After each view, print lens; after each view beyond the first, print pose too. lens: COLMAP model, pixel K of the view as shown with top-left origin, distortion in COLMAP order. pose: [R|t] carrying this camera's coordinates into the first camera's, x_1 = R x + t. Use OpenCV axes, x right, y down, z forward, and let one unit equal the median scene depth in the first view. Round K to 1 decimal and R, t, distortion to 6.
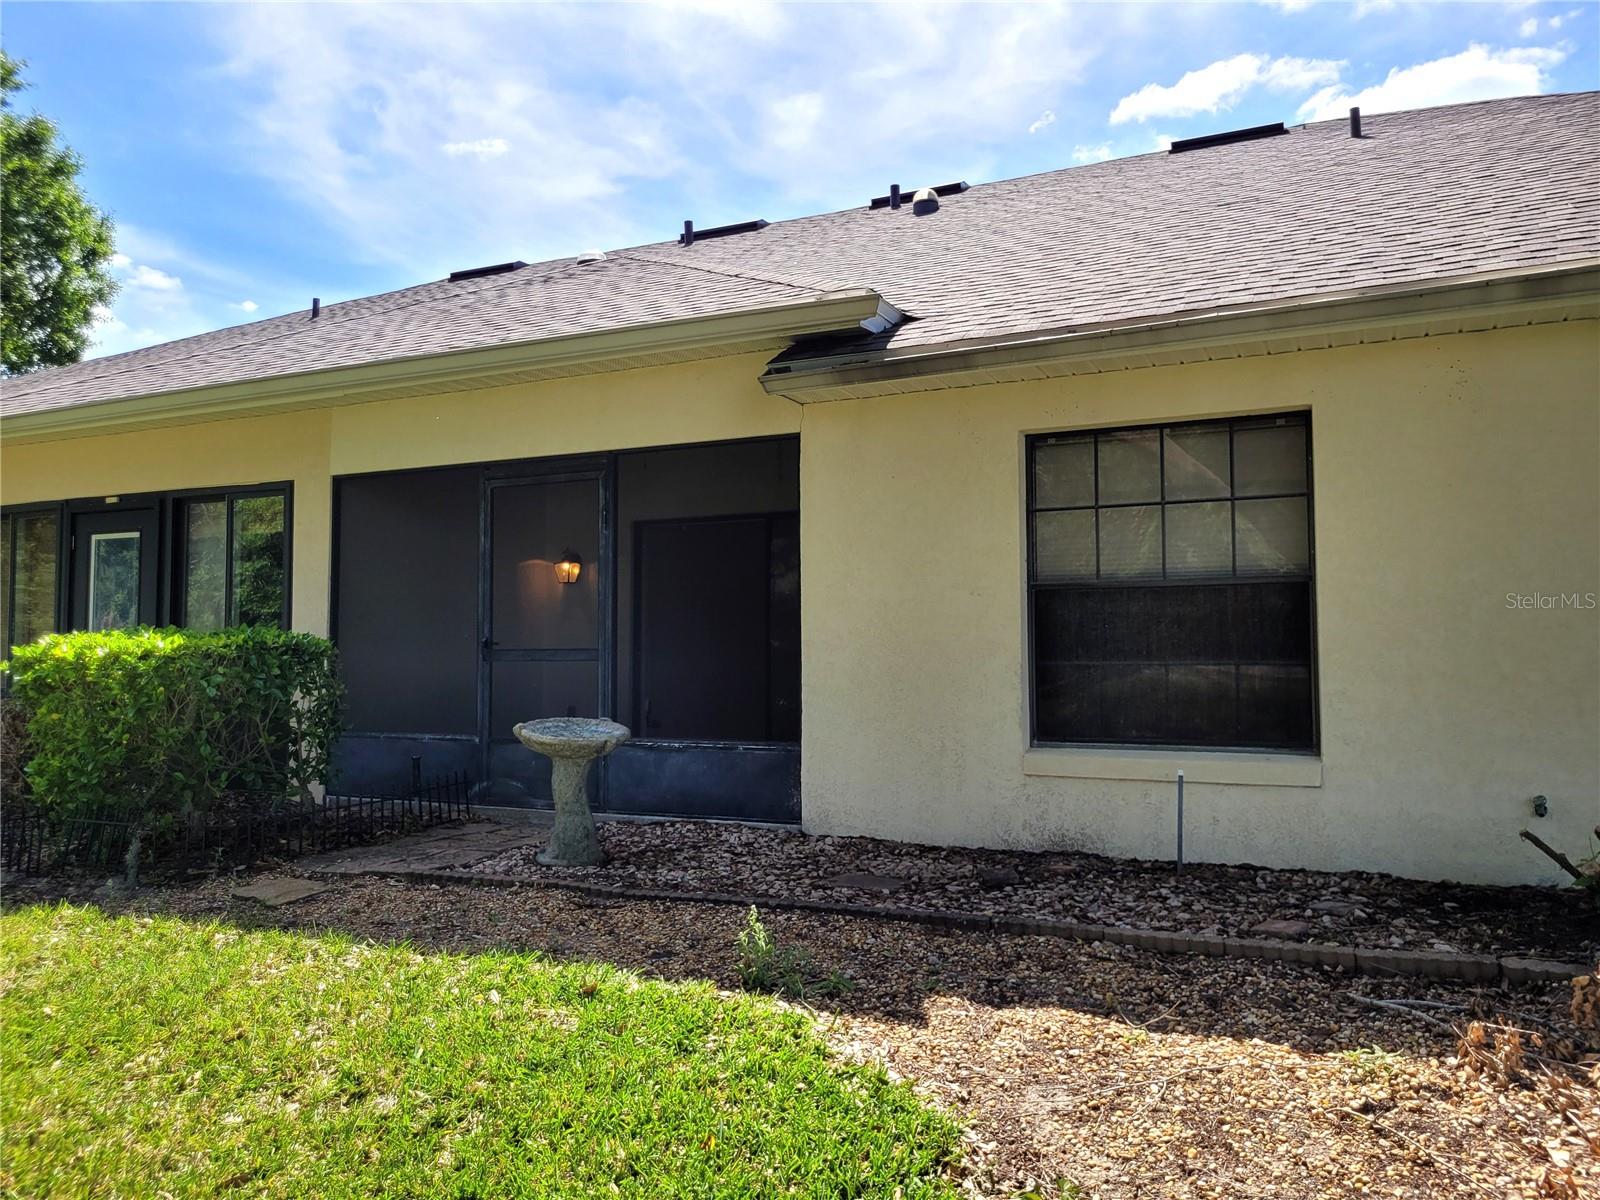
lens RADIAL K [[1213.6, 0, 801.3], [0, 1213.6, 611.3], [0, 0, 1]] dist [0.033293, -0.022223]
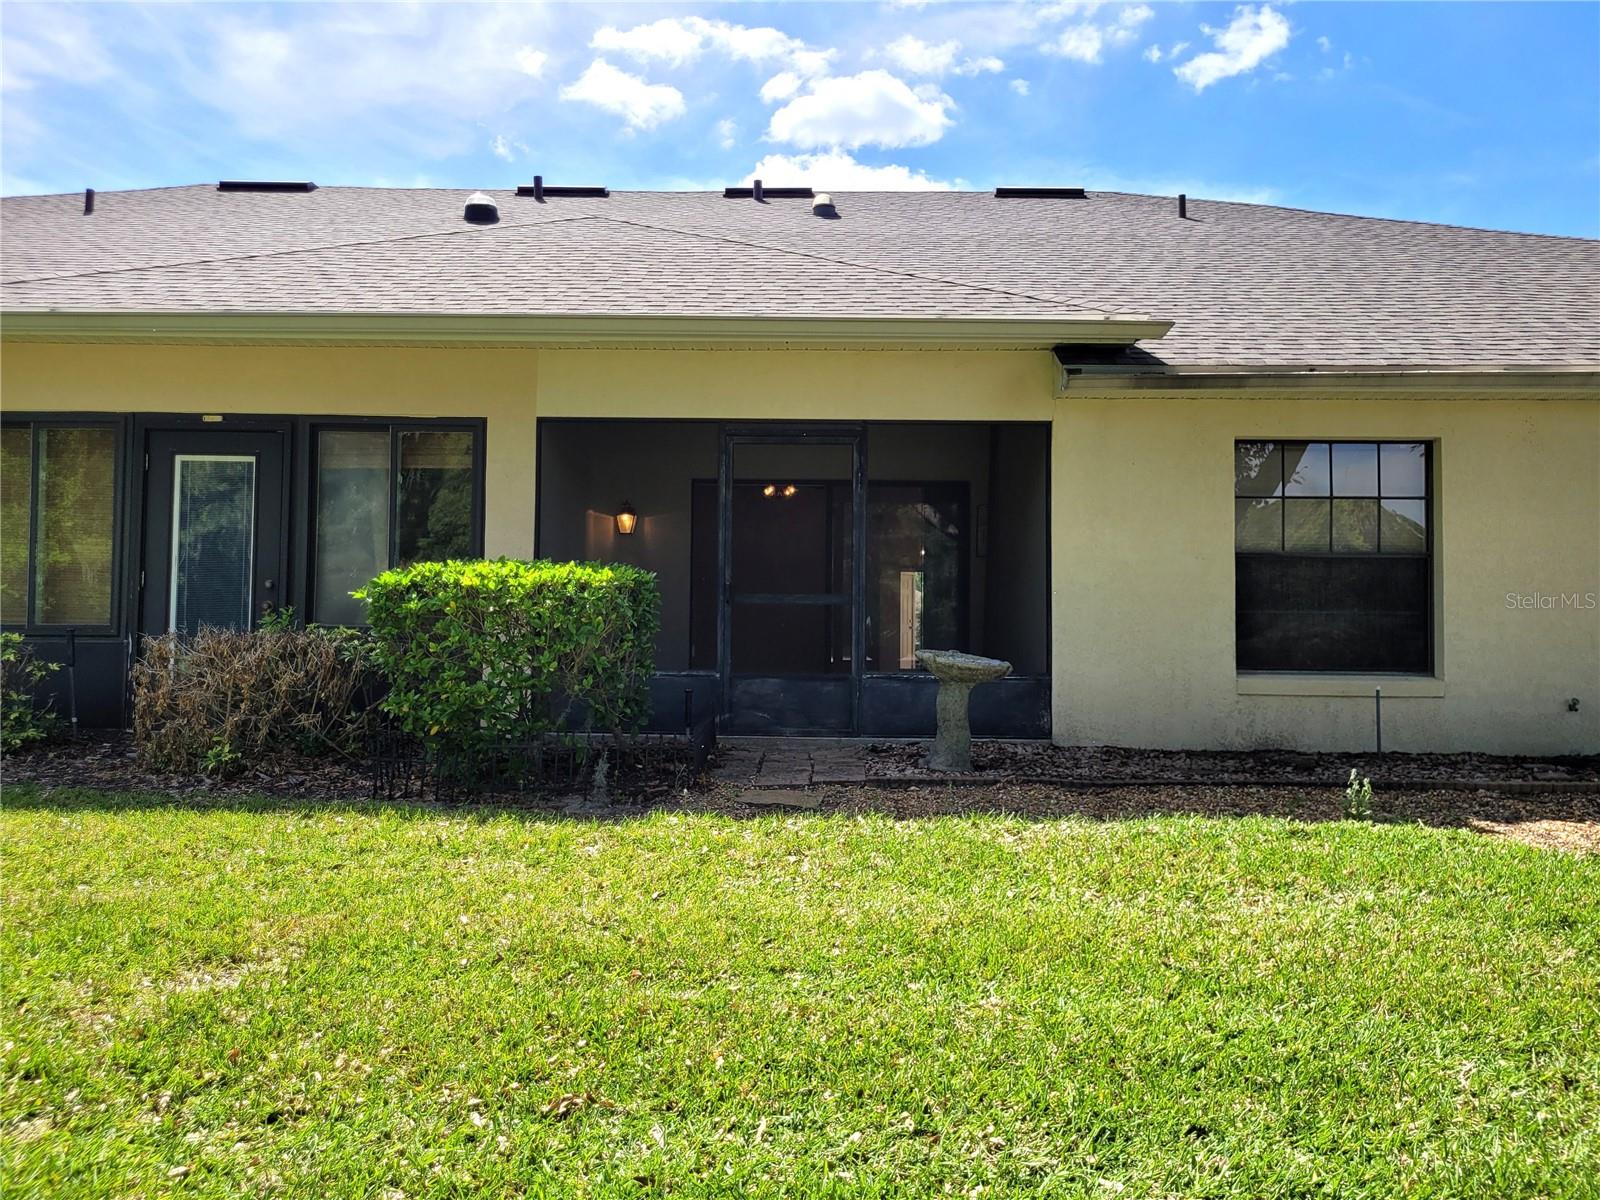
lens RADIAL K [[1213.6, 0, 803.2], [0, 1213.6, 597.6], [0, 0, 1]] dist [0.033293, -0.022223]
pose [[0.906234, 0.025374, 0.422014, -0.706831], [-0.029982, 0.999541, 0.004284, 0.031977], [-0.421712, -0.016535, 0.906579, -0.009701]]
